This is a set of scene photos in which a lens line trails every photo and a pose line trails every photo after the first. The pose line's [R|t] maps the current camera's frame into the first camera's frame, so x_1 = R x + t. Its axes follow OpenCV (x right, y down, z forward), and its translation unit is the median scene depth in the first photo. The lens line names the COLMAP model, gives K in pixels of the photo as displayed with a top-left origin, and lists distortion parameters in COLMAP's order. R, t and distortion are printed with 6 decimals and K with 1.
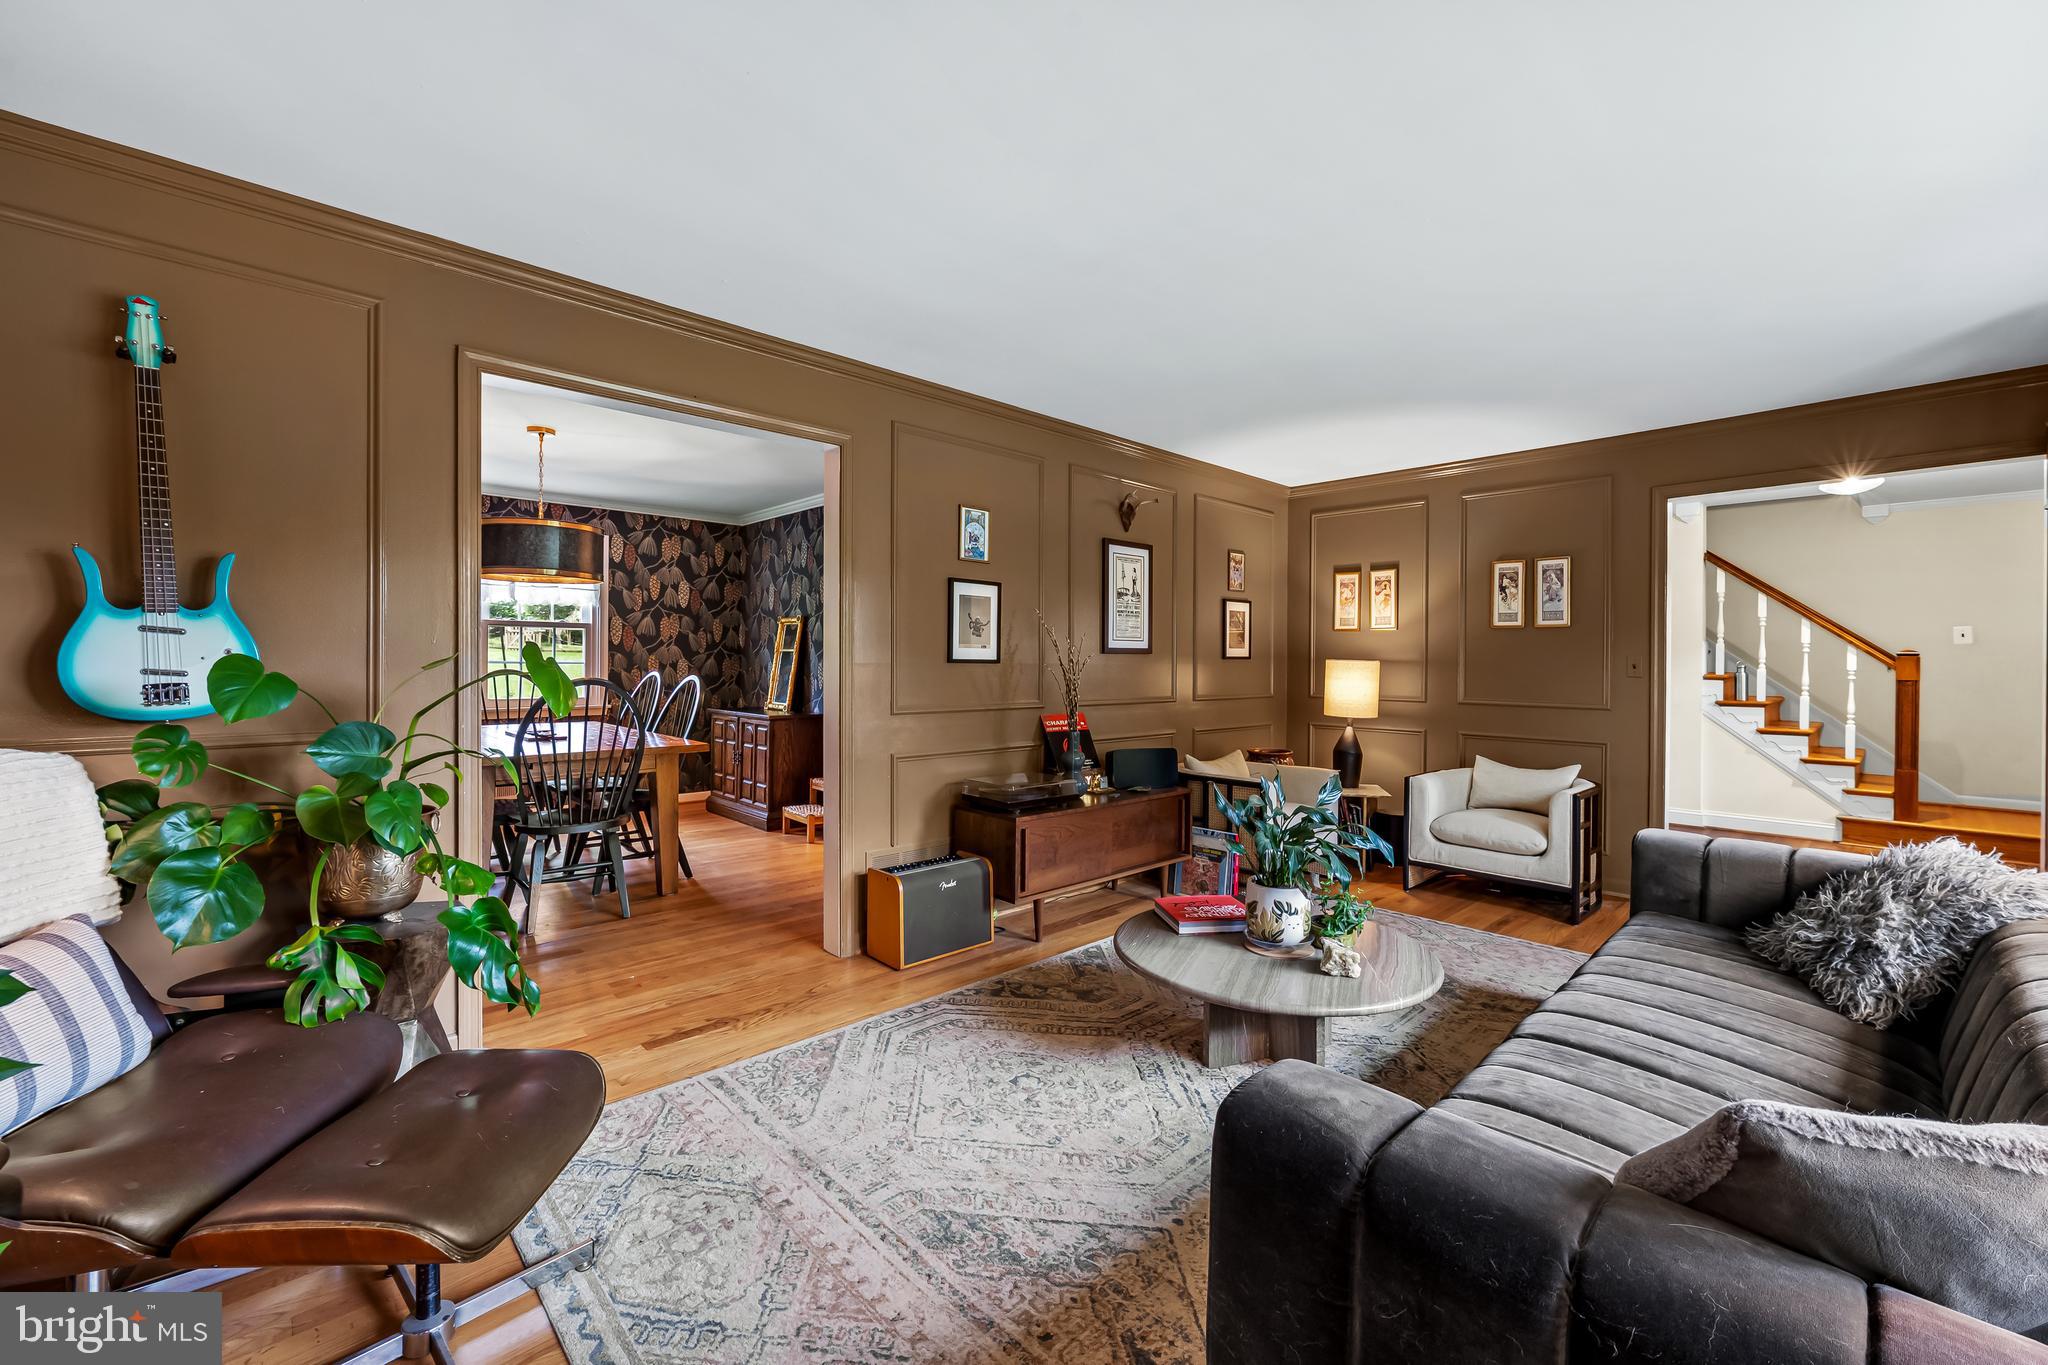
lens RADIAL K [[836.4, 0, 1027.0], [0, 836.4, 651.2], [0, 0, 1]] dist [-0.001623, -0.000606]
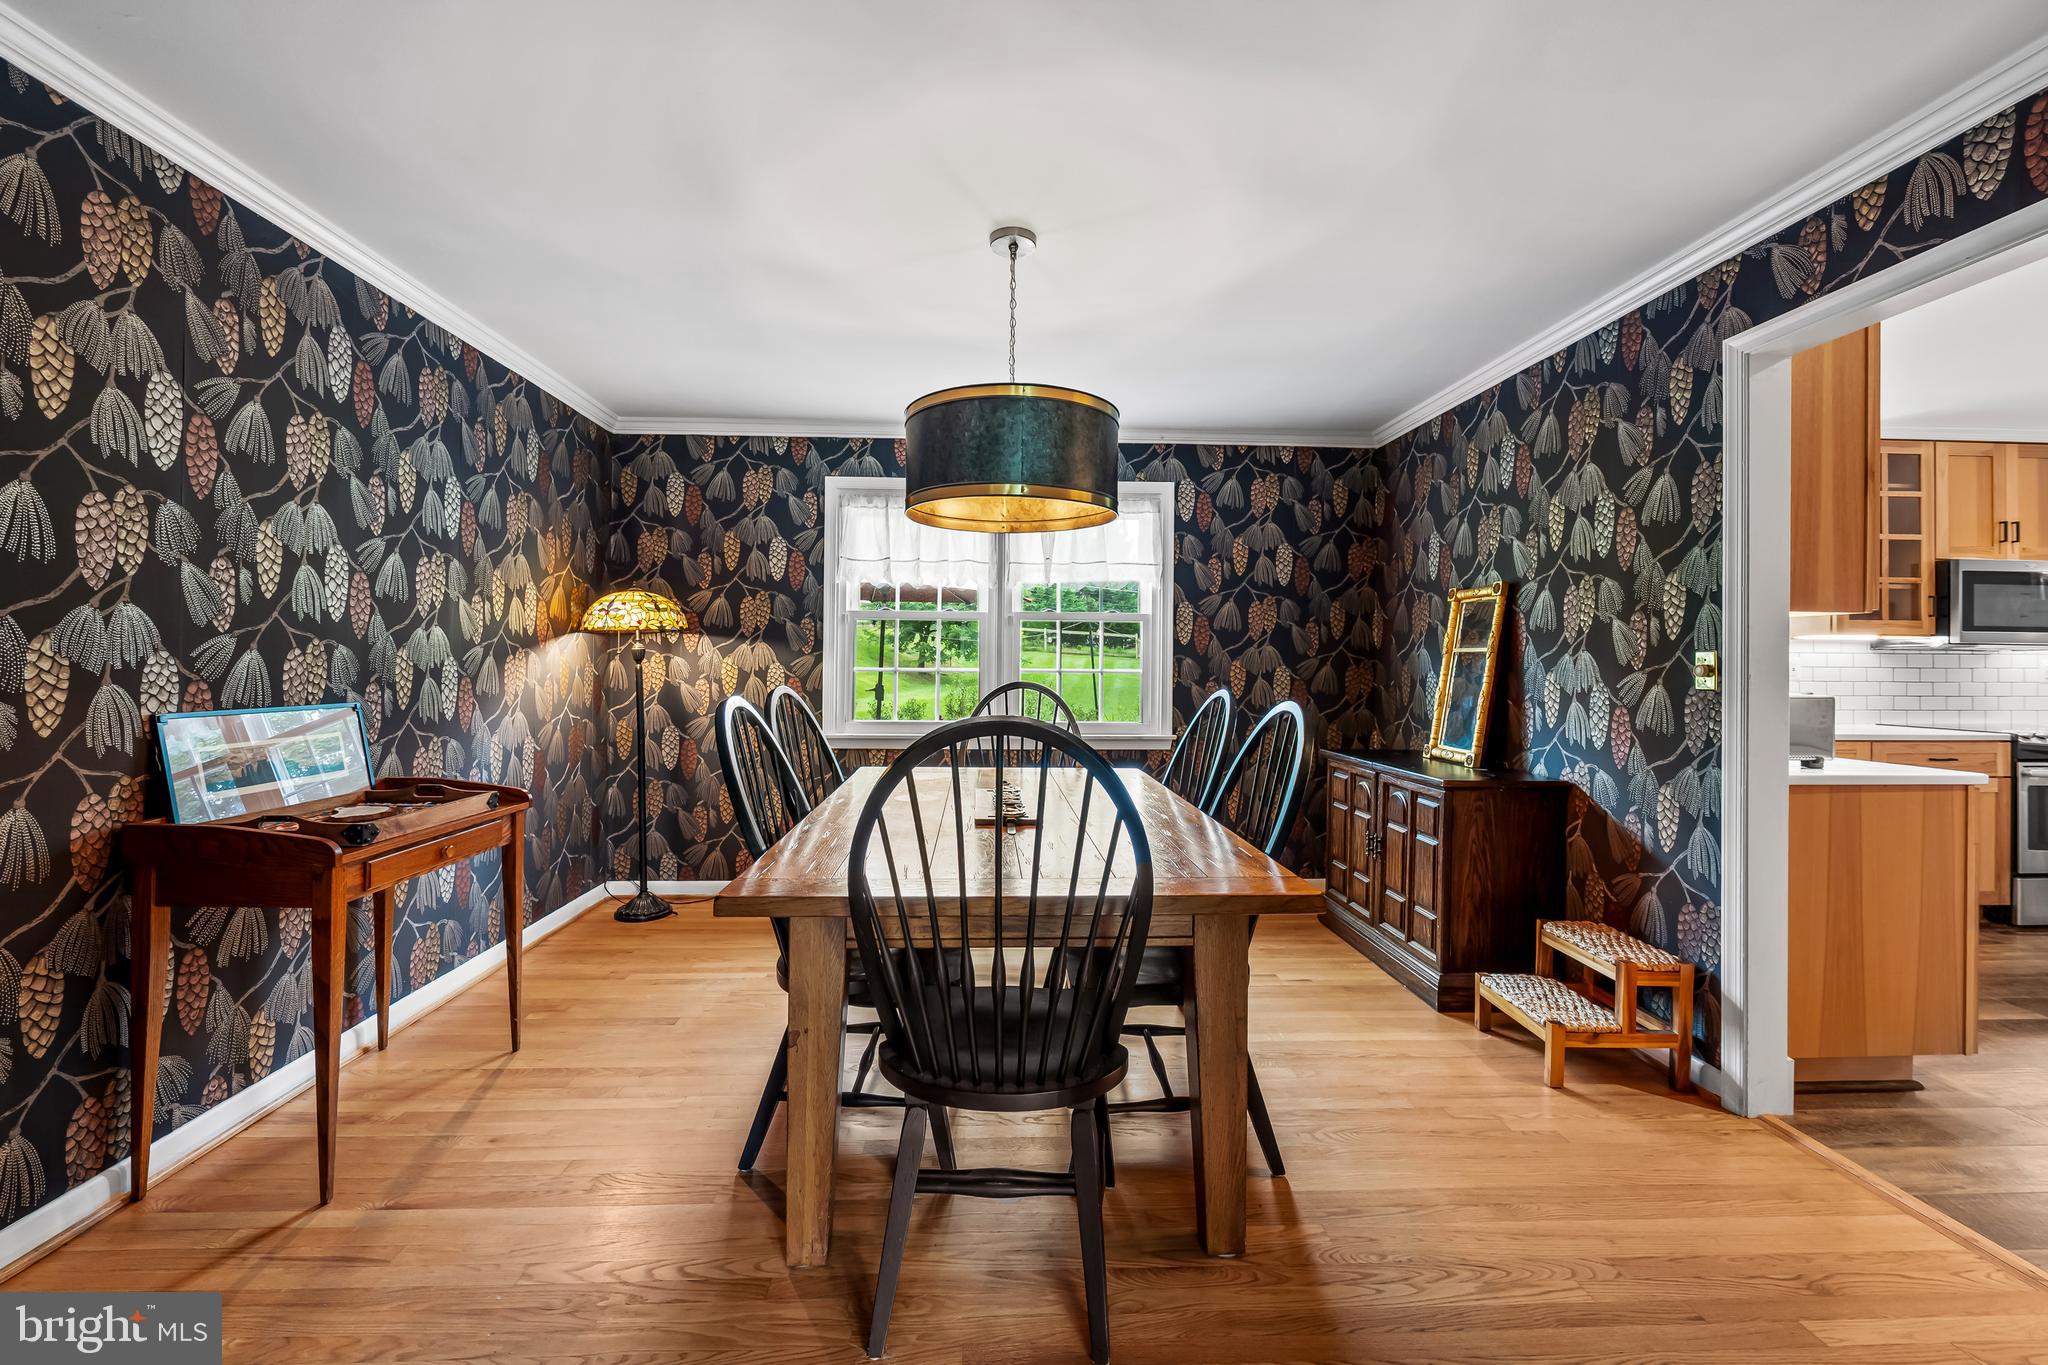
lens RADIAL K [[837.3, 0, 1014.8], [0, 837.3, 672.9], [0, 0, 1]] dist [-0.003536, -0.000277]
pose [[0.755113, 0.007287, -0.655555, -0.152543], [0.002541, 0.999898, 0.014041, 0.004904], [0.655590, -0.012268, 0.755017, 0.398174]]
